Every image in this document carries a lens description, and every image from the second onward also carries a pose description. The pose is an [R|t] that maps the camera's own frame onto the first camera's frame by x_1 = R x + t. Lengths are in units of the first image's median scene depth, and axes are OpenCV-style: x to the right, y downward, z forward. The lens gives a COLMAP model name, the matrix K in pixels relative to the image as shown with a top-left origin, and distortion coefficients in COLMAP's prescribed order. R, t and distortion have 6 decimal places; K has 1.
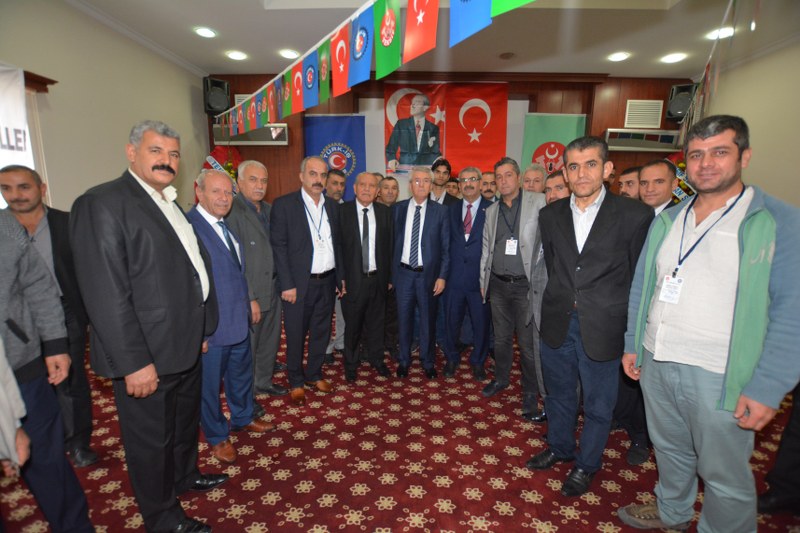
lens RADIAL K [[347.8, 0, 399.9], [0, 347.8, 264.4], [0, 0, 1]] dist [-0.035539, 0.005540]
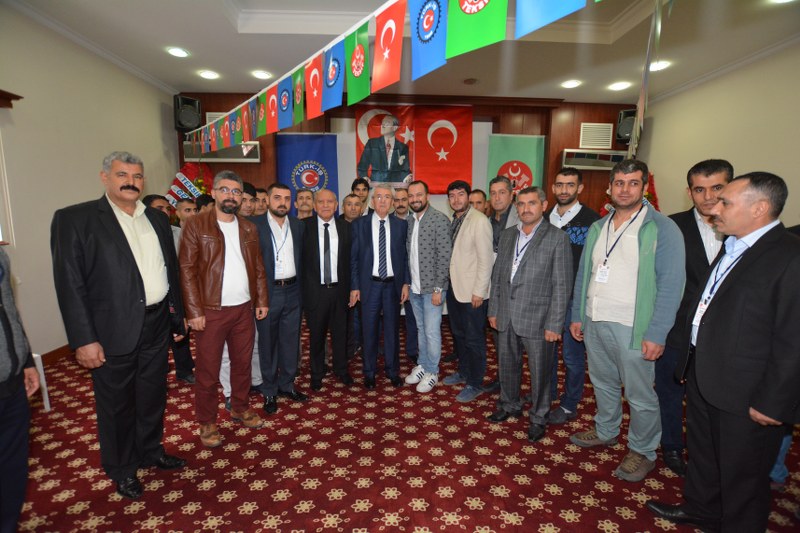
lens RADIAL K [[347.8, 0, 399.3], [0, 347.8, 264.6], [0, 0, 1]] dist [-0.035539, 0.005540]
pose [[0.997021, -0.014503, 0.075753, 0.002599], [0.017951, 0.998824, -0.045043, 0.013853], [-0.075010, 0.046268, 0.996109, -0.052068]]
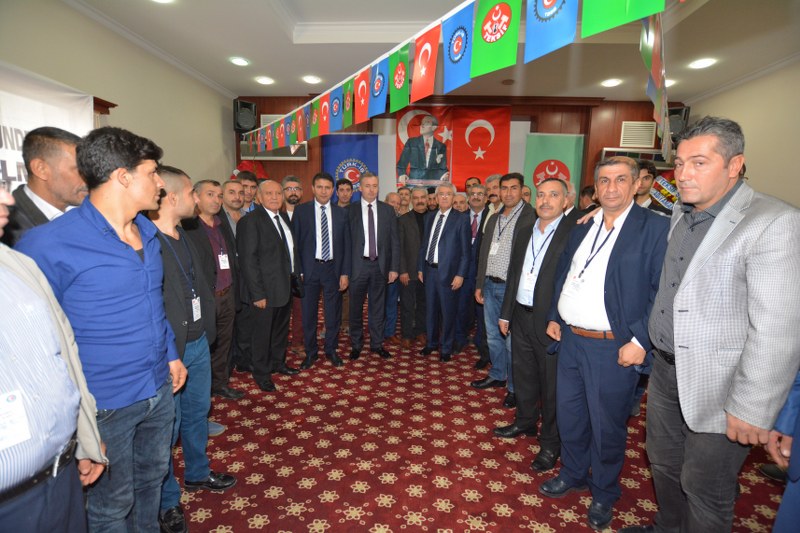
lens RADIAL K [[347.8, 0, 399.9], [0, 347.8, 265.1], [0, 0, 1]] dist [-0.035539, 0.005540]
pose [[0.999489, 0.016907, -0.027137, 0.008061], [-0.017956, 0.999083, -0.038860, 0.052491], [0.026455, 0.039327, 0.998876, -0.169349]]
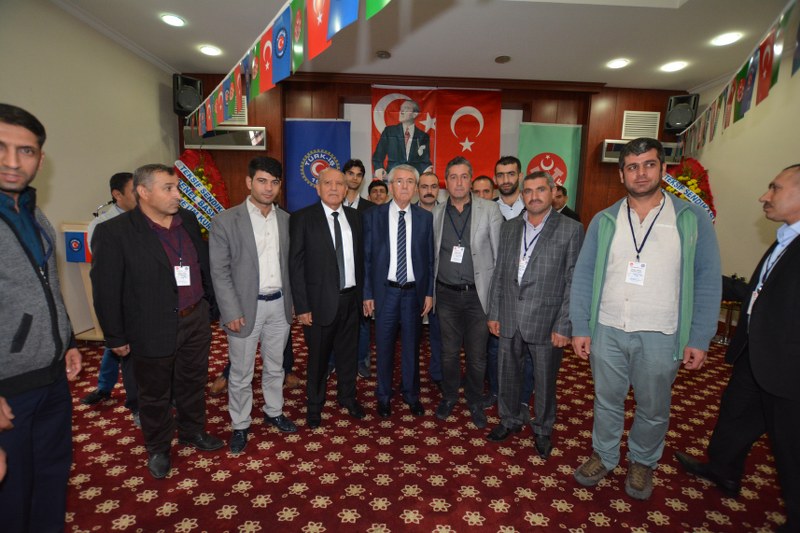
lens RADIAL K [[347.8, 0, 399.9], [0, 347.8, 264.9], [0, 0, 1]] dist [-0.035539, 0.005540]
pose [[0.999008, 0.006221, 0.044083, -0.015898], [-0.004106, 0.998844, -0.047898, 0.004149], [-0.044330, 0.047670, 0.997879, 0.190104]]
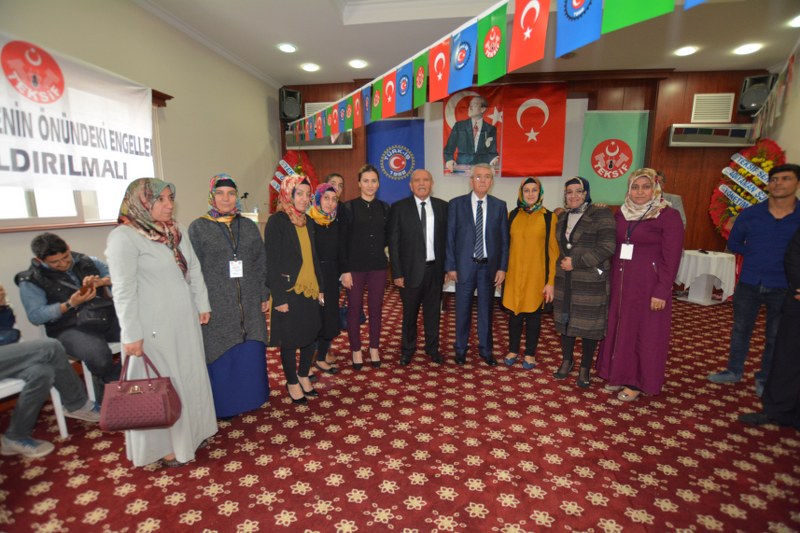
lens RADIAL K [[347.8, 0, 400.9], [0, 347.8, 264.6], [0, 0, 1]] dist [-0.035539, 0.005540]
pose [[0.993535, 0.011531, -0.112939, -0.115581], [-0.012411, 0.999898, -0.007090, 0.048046], [0.112846, 0.008446, 0.993577, -0.110874]]
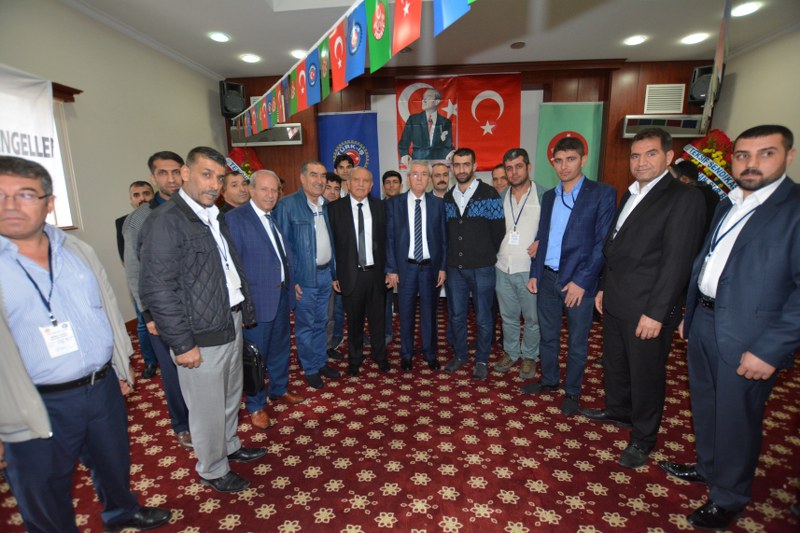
lens RADIAL K [[347.8, 0, 400.4], [0, 347.8, 264.3], [0, 0, 1]] dist [-0.035539, 0.005540]
pose [[0.998165, -0.016398, -0.058287, 0.042938], [0.016838, 0.999833, 0.007053, 0.014538], [0.058162, -0.008022, 0.998275, -0.010066]]
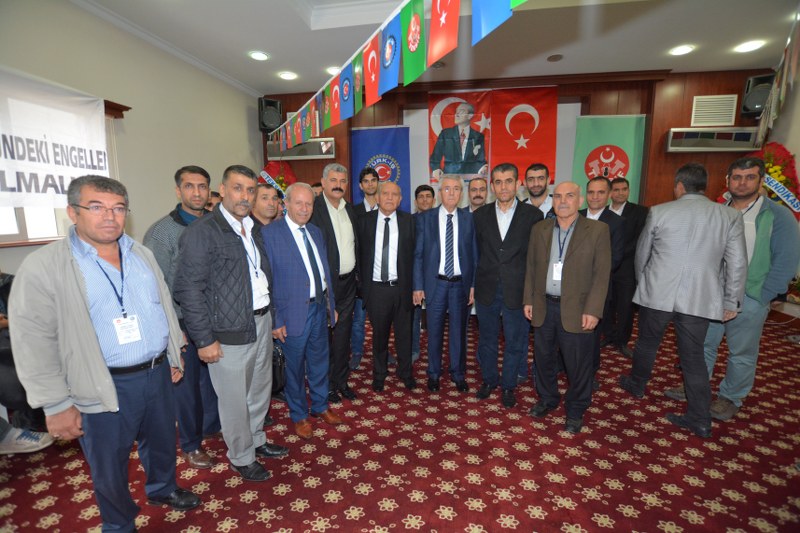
lens RADIAL K [[347.8, 0, 401.1], [0, 347.8, 264.9], [0, 0, 1]] dist [-0.035539, 0.005540]
pose [[0.990473, 0.005252, -0.137606, 0.038382], [-0.009190, 0.999566, -0.028001, 0.003136], [0.137399, 0.028999, 0.990091, 0.019730]]
